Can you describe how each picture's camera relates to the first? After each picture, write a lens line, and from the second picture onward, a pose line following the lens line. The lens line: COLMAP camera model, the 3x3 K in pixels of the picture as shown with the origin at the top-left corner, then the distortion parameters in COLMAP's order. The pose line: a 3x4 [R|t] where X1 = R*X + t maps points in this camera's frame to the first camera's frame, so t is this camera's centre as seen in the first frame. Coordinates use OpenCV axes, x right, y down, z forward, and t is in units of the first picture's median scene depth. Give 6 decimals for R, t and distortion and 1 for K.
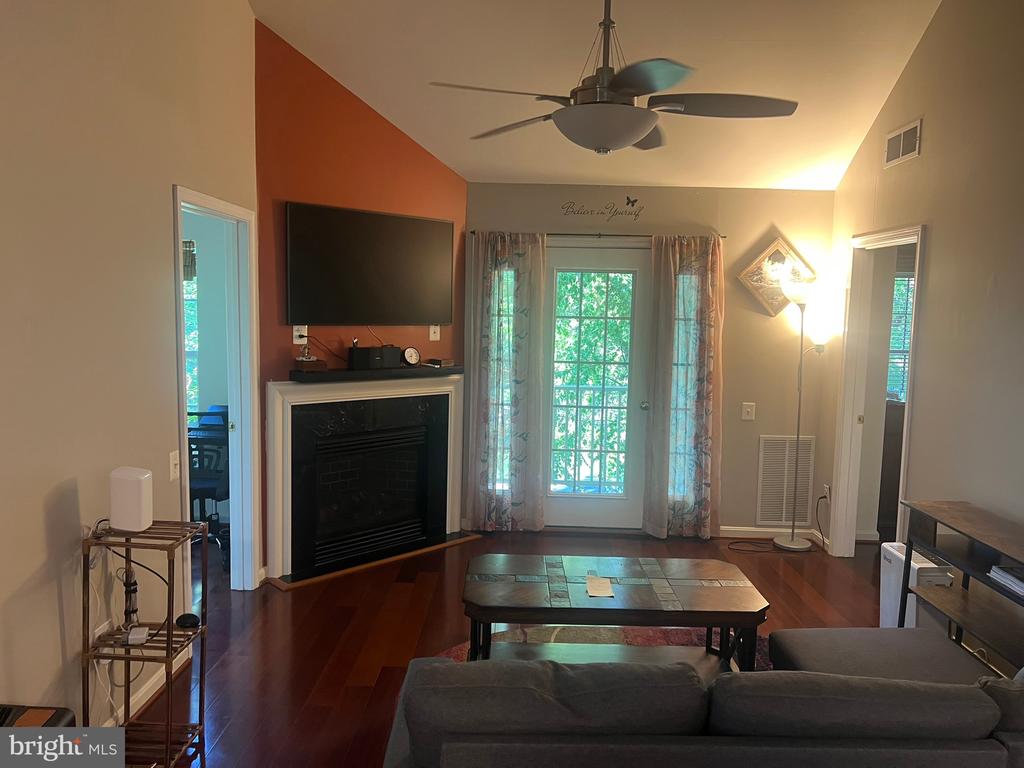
lens RADIAL K [[770.7, 0, 512.2], [0, 770.7, 382.6], [0, 0, 1]] dist [0.057351, -0.052628]
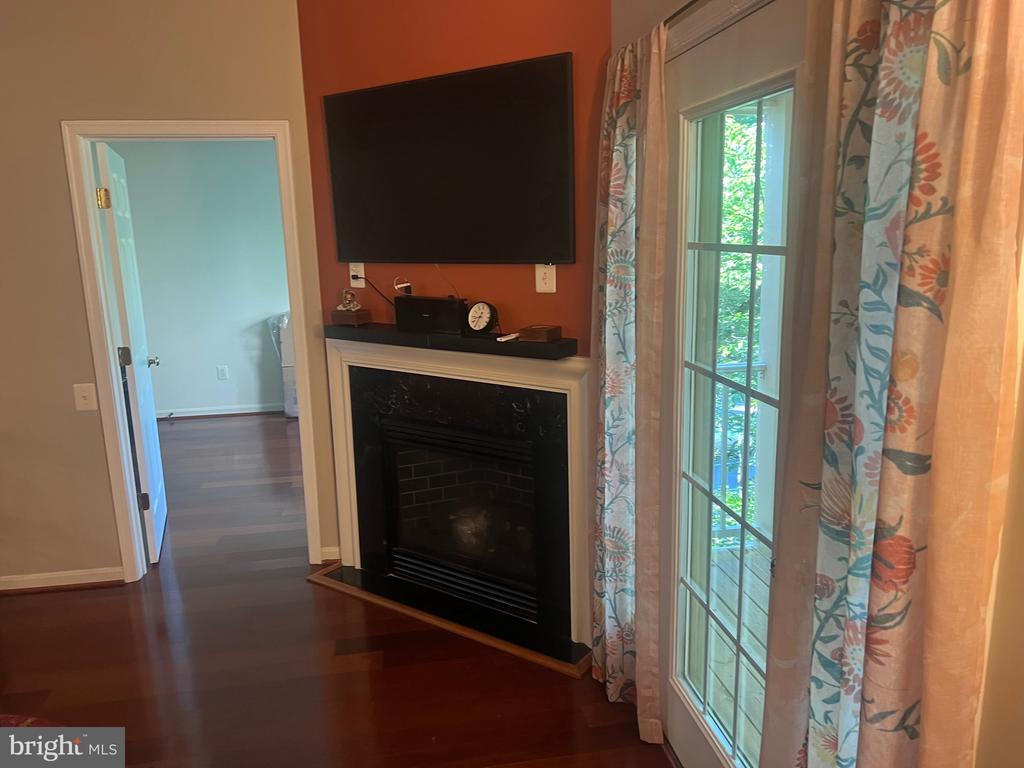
lens RADIAL K [[770.7, 0, 510.0], [0, 770.7, 383.5], [0, 0, 1]] dist [0.057351, -0.052628]
pose [[0.160143, 0.170636, -0.972233, 0.496648], [-0.063674, 0.984680, 0.162332, -0.088936], [0.985038, 0.035910, 0.168555, 1.012802]]
